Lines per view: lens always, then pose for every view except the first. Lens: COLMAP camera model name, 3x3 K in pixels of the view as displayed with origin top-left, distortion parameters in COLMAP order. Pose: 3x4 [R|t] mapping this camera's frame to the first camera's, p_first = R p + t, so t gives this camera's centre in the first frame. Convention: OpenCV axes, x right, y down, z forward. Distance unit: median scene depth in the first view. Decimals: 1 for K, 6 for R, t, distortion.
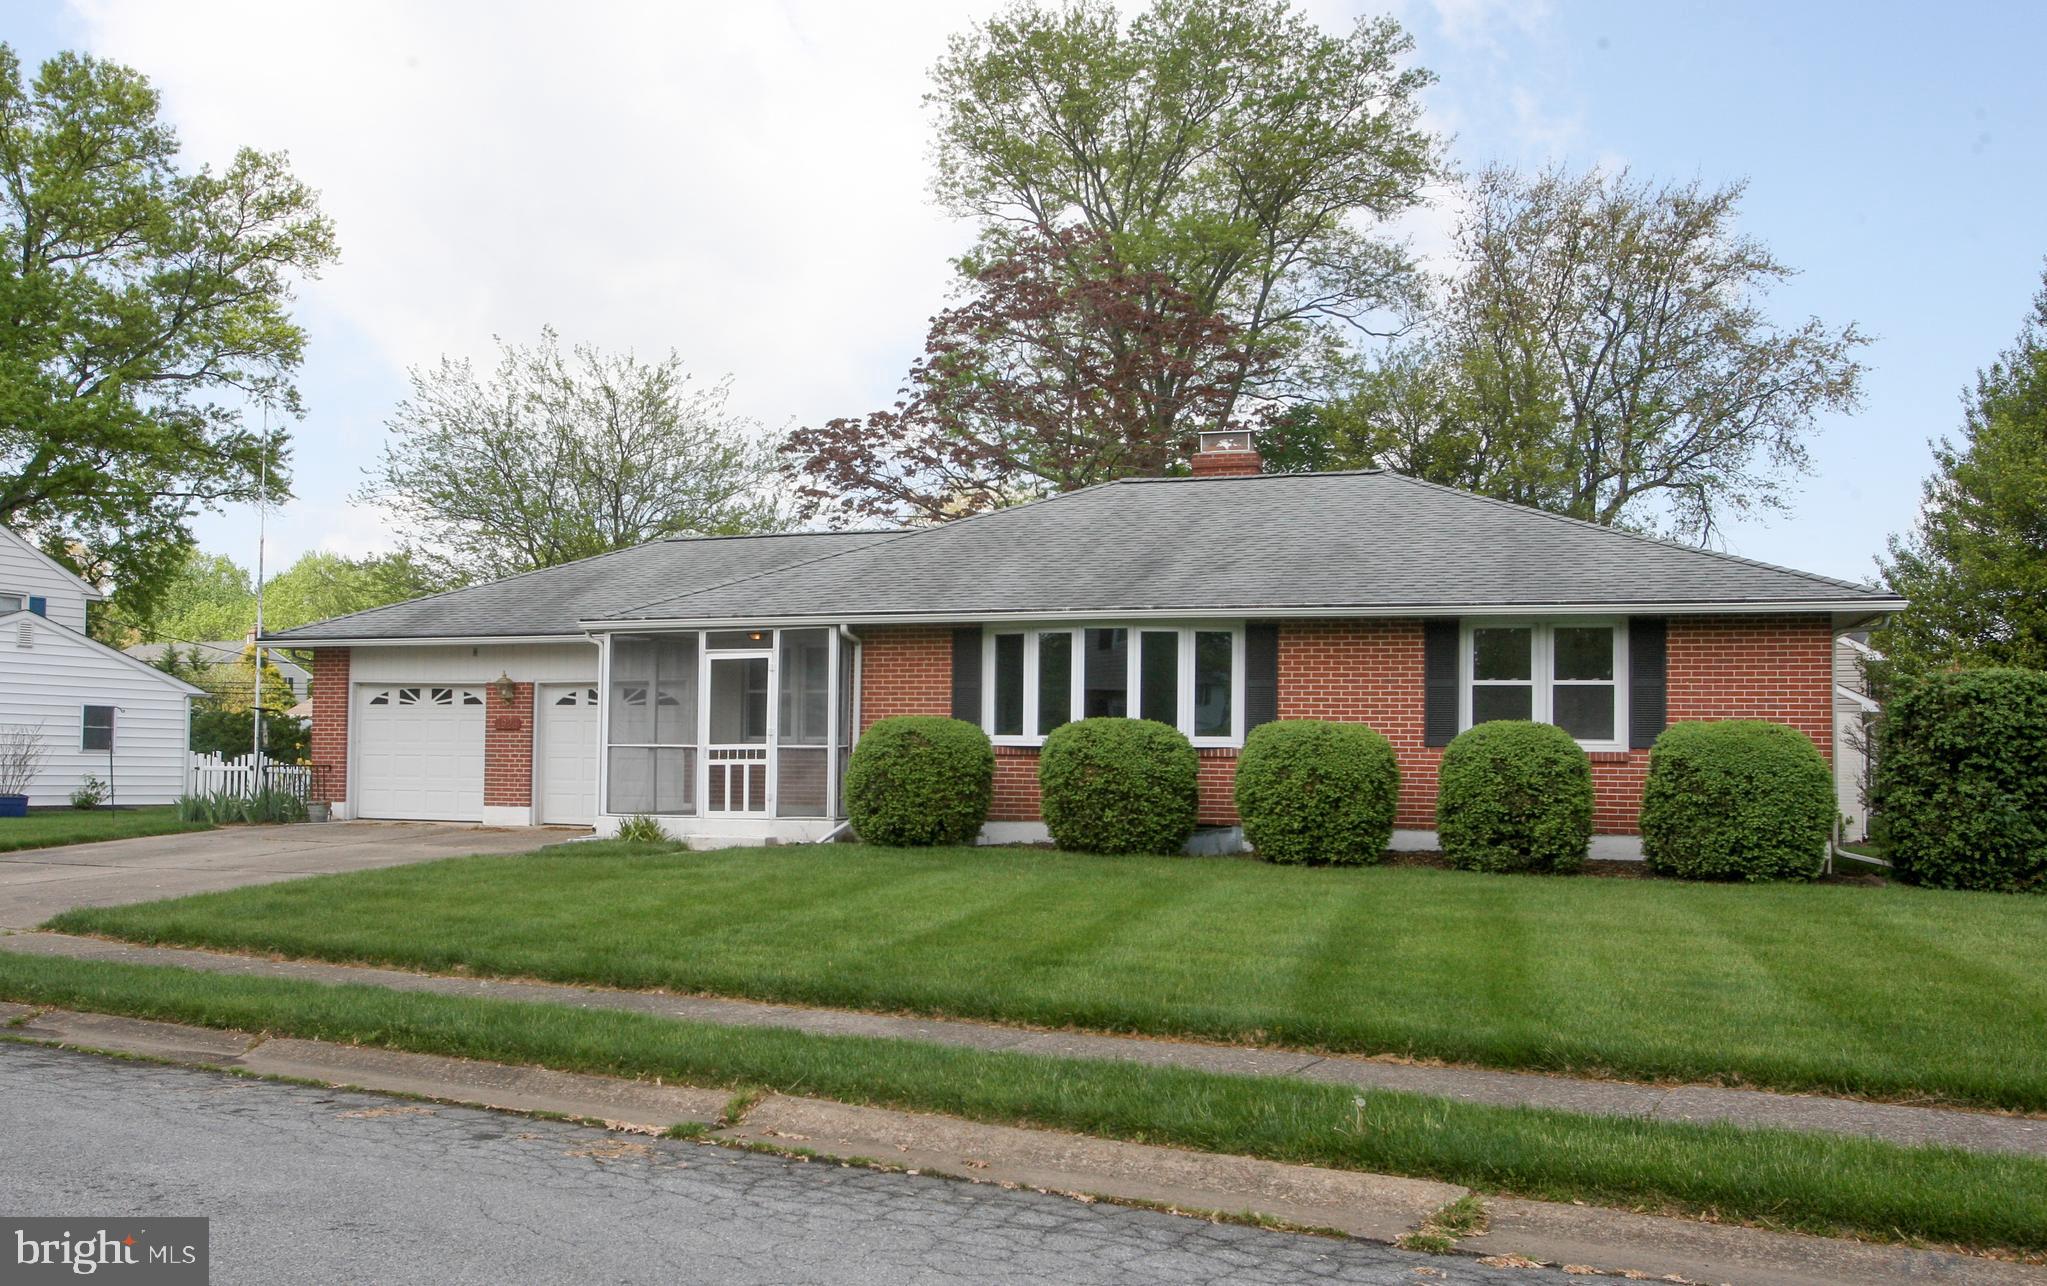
lens RADIAL K [[1835.8, 0, 900.6], [0, 1835.8, 608.0], [0, 0, 1]] dist [-0.084381, 0.103542]
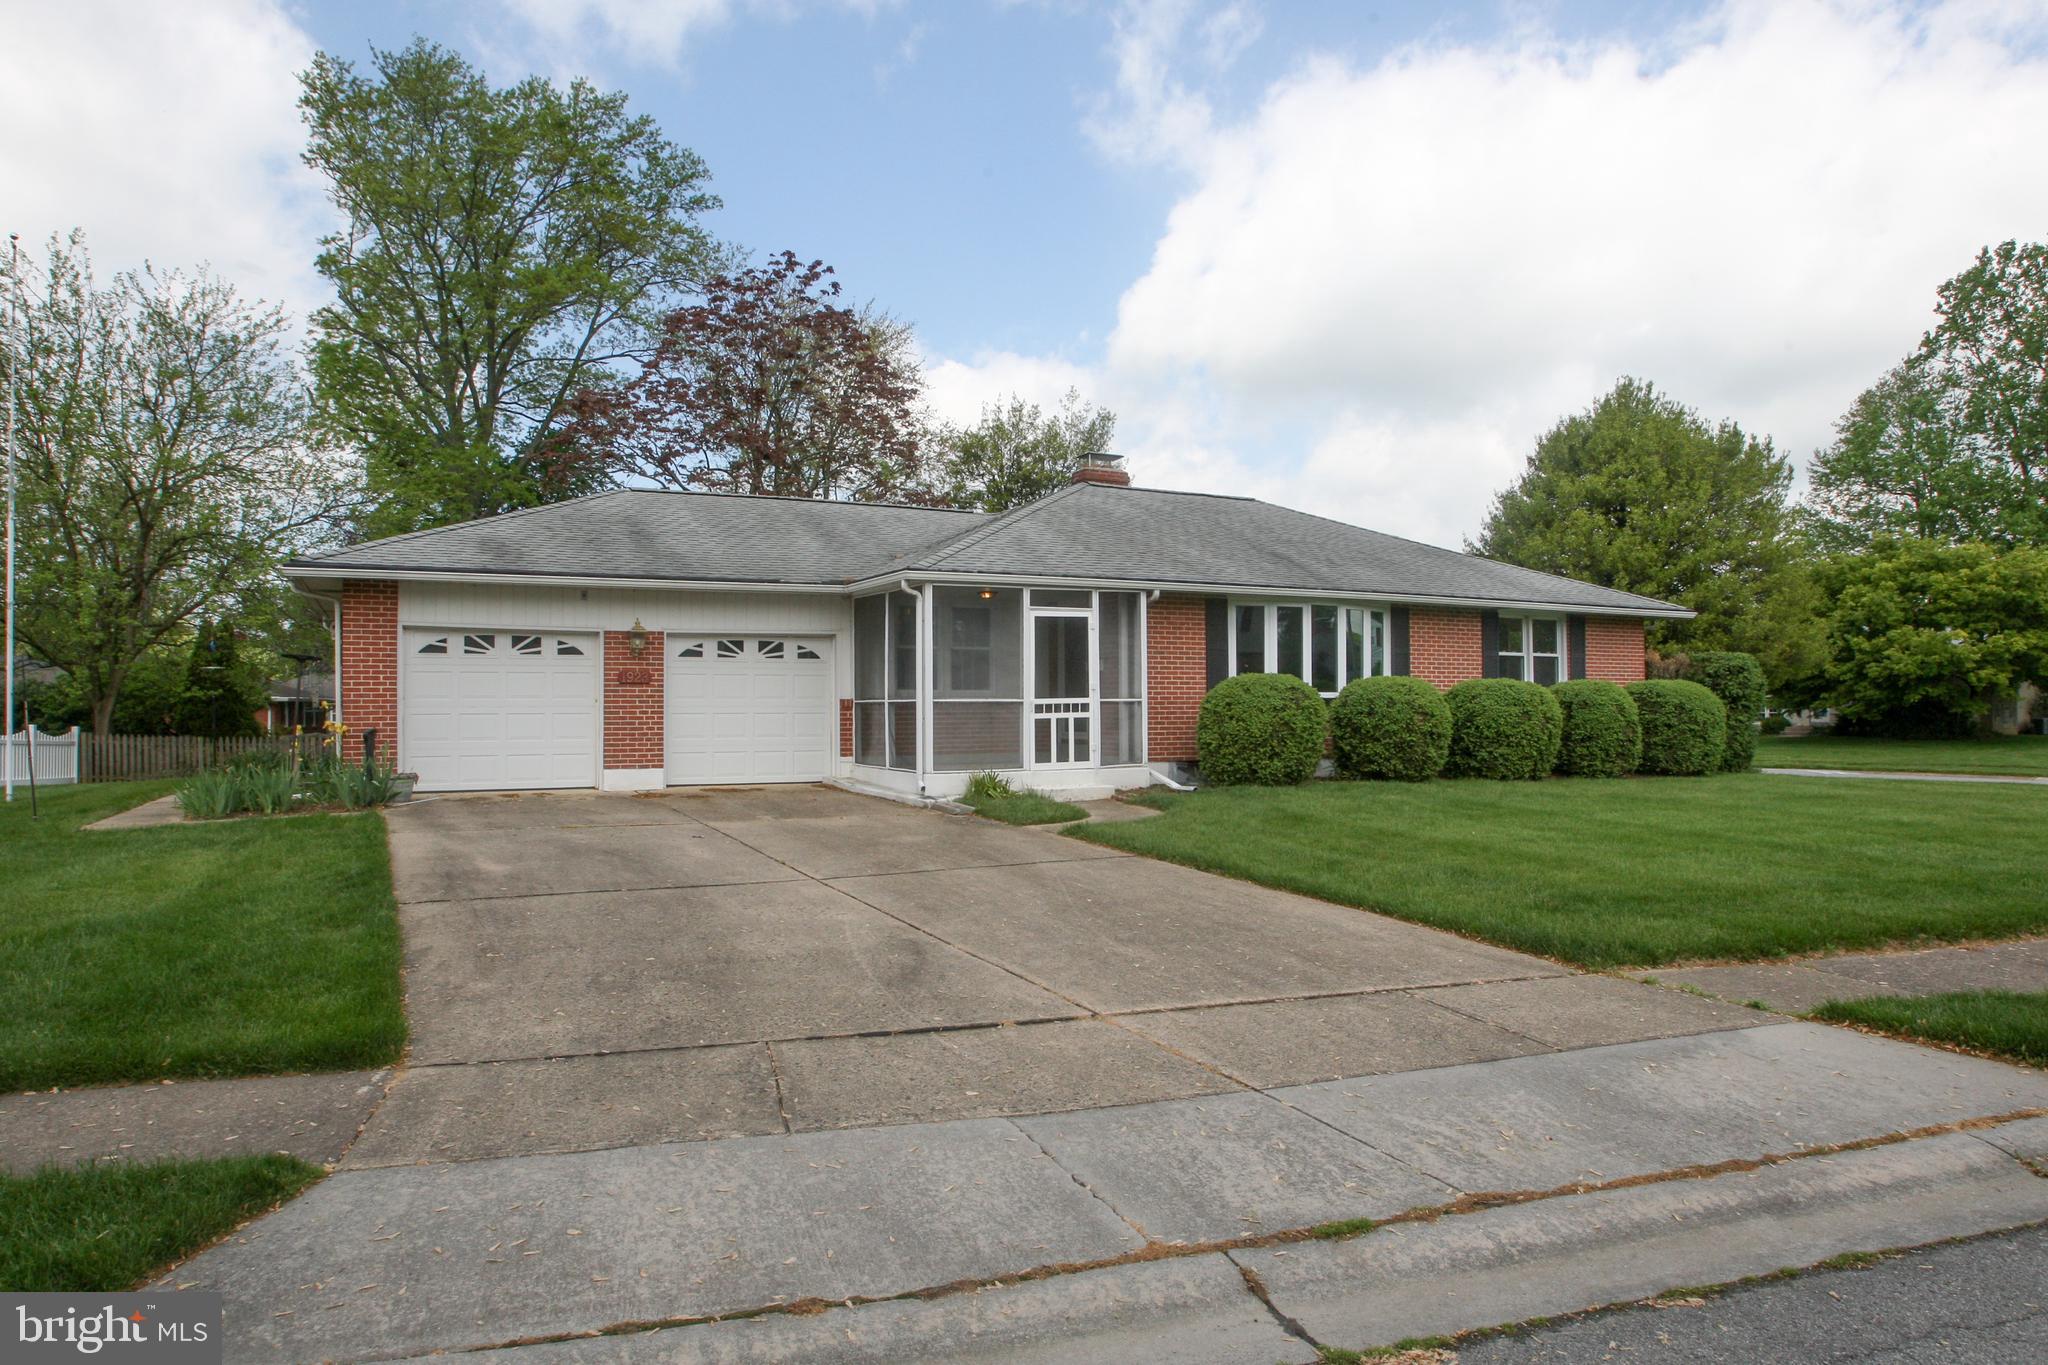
lens RADIAL K [[1229.3, 0, 1039.9], [0, 1229.3, 680.3], [0, 0, 1]] dist [-0.092601, 0.055335]
pose [[0.690422, 0.000091, 0.723407, -0.607239], [-0.050785, 0.997539, 0.048343, 0.030973], [-0.721622, -0.070115, 0.688727, 0.530988]]
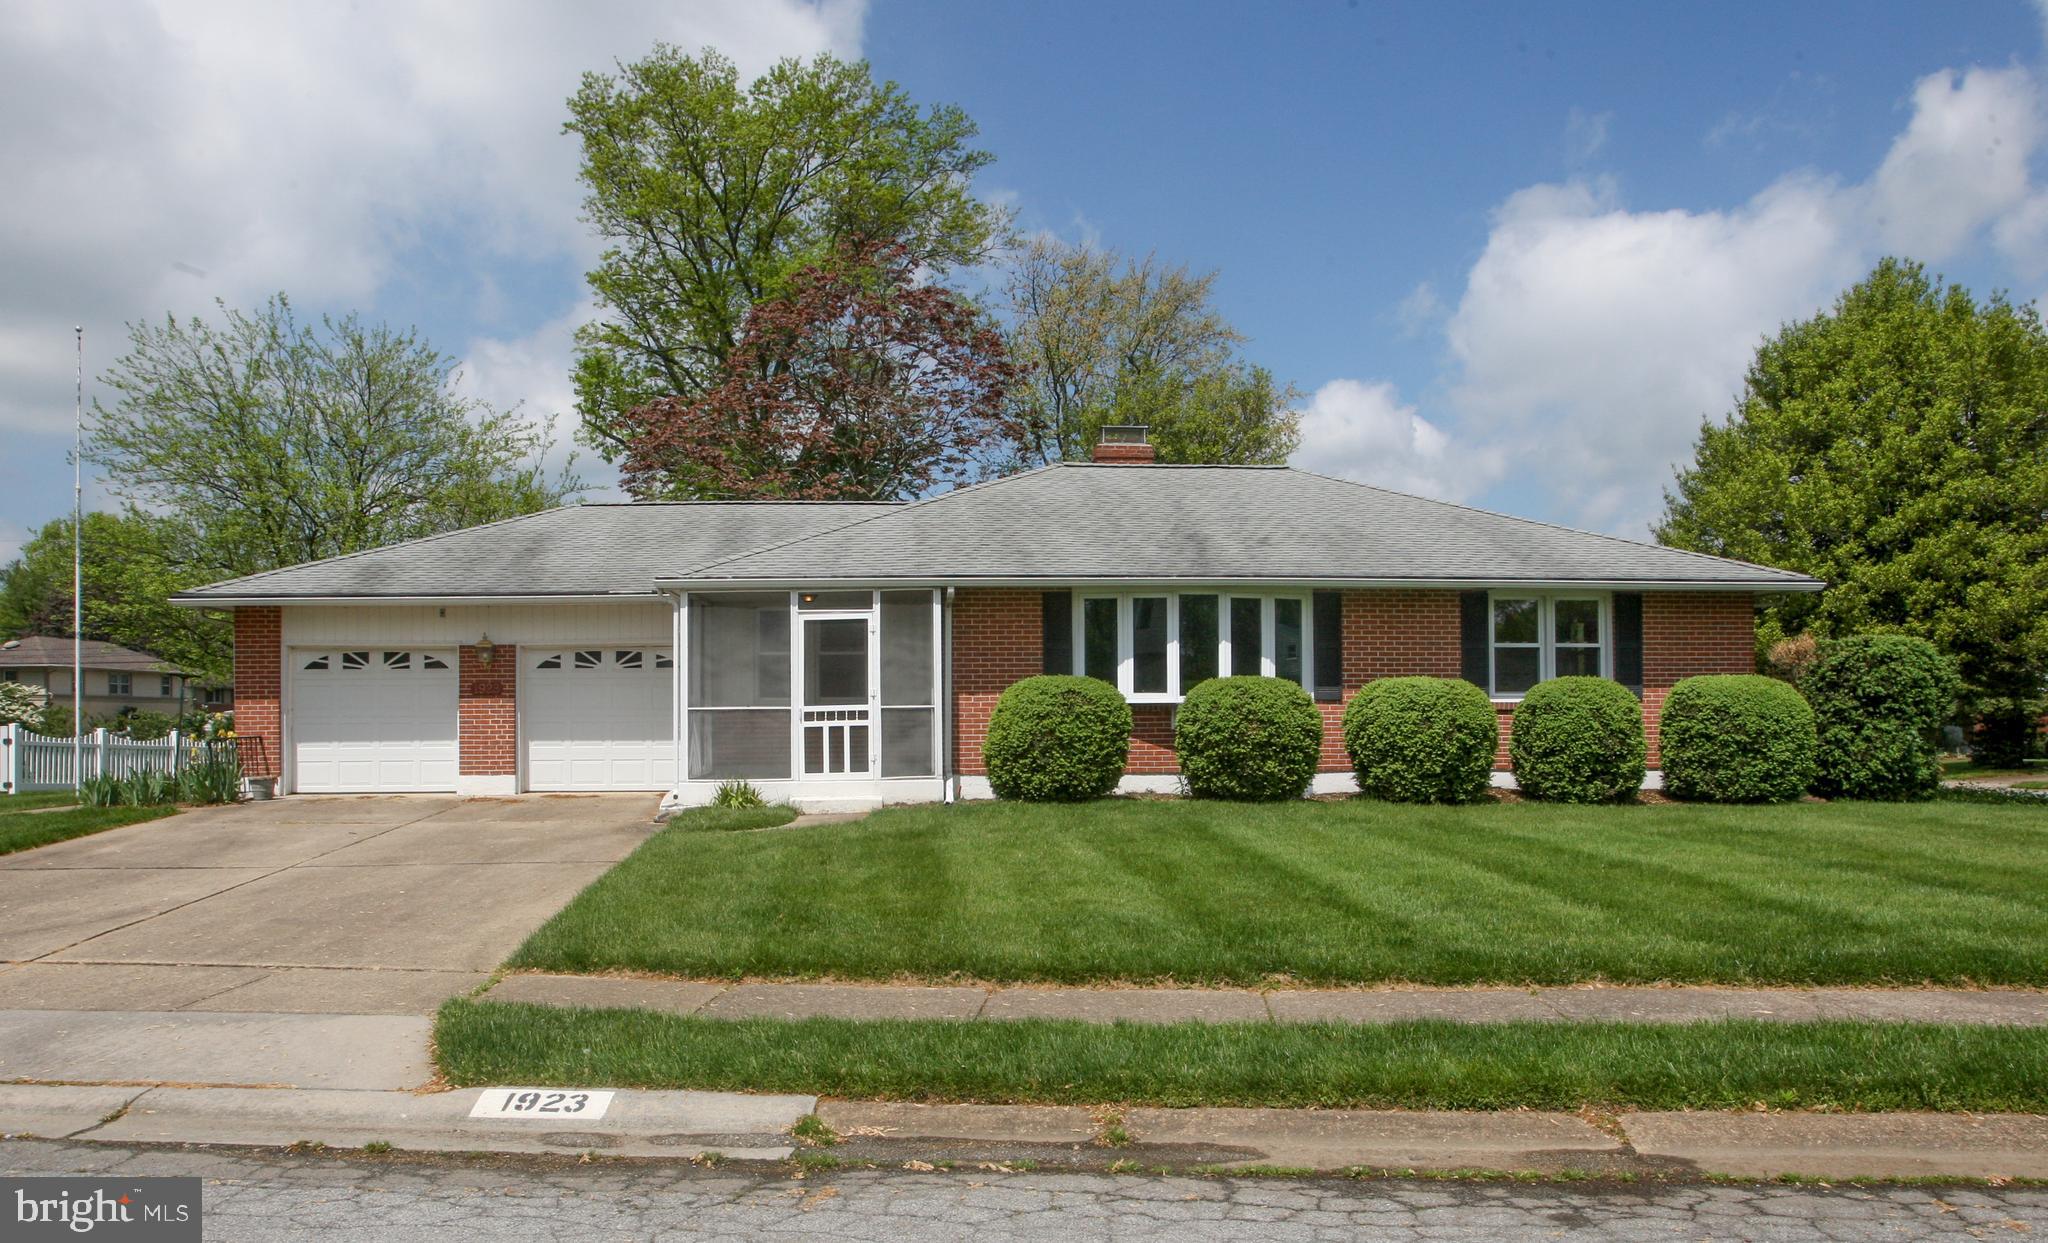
lens RADIAL K [[1490.2, 0, 1015.1], [0, 1490.2, 661.2], [0, 0, 1]] dist [-0.077225, 0.000855]
pose [[0.912107, -0.000691, 0.409952, -0.331609], [-0.017224, 0.999051, 0.040004, 0.016715], [-0.409590, -0.043549, 0.911230, 0.232083]]
